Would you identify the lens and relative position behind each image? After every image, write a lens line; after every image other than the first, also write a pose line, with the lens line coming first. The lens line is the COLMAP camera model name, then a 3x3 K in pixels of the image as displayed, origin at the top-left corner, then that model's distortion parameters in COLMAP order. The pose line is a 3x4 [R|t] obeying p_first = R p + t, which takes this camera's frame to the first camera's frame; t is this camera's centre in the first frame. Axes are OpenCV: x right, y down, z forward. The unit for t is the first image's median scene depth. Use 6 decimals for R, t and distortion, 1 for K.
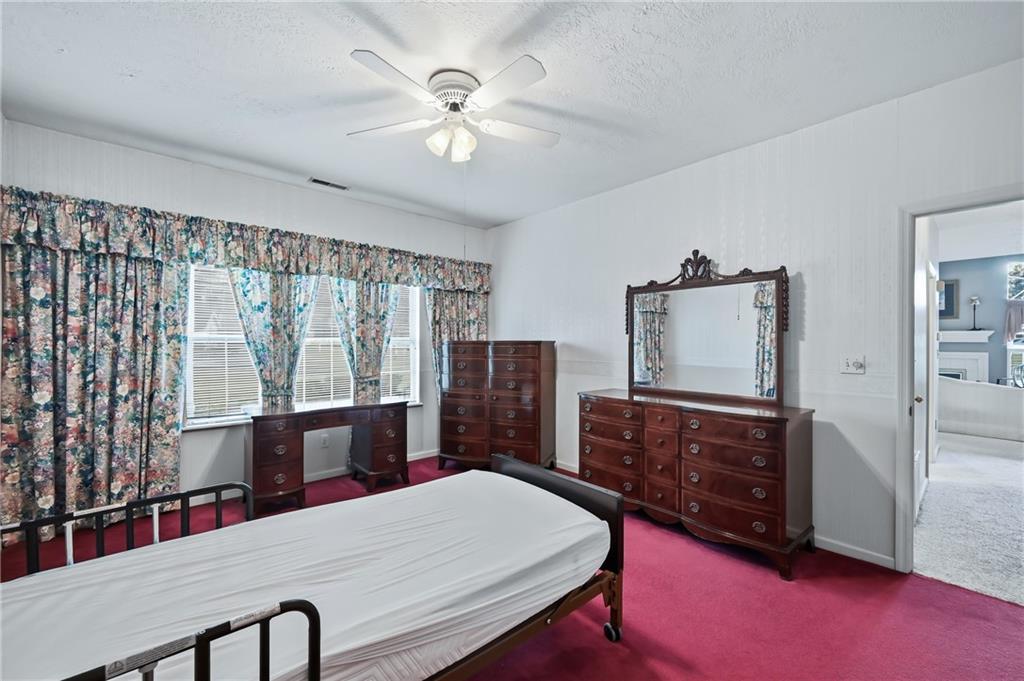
lens RADIAL K [[419.4, 0, 511.9], [0, 419.4, 331.1], [0, 0, 1]] dist [-0.001897, -0.000735]
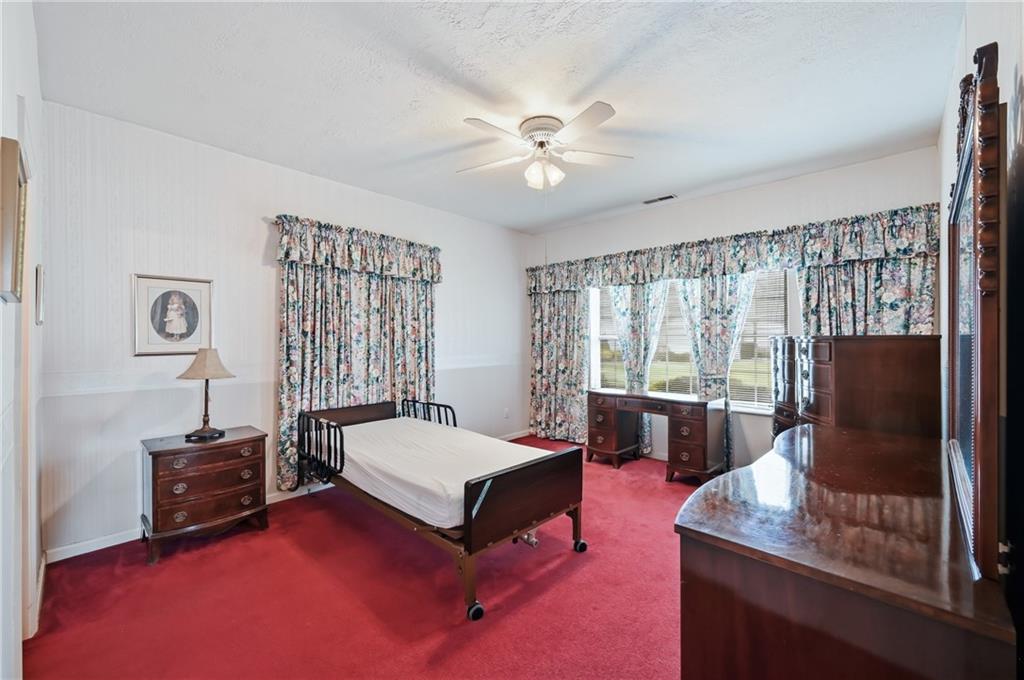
lens RADIAL K [[419.4, 0, 511.9], [0, 419.4, 330.6], [0, 0, 1]] dist [-0.001897, -0.000735]
pose [[0.083275, -0.024442, -0.996227, 0.668360], [0.030044, 0.999306, -0.022006, 0.017287], [0.996074, -0.028098, 0.083951, 0.515198]]
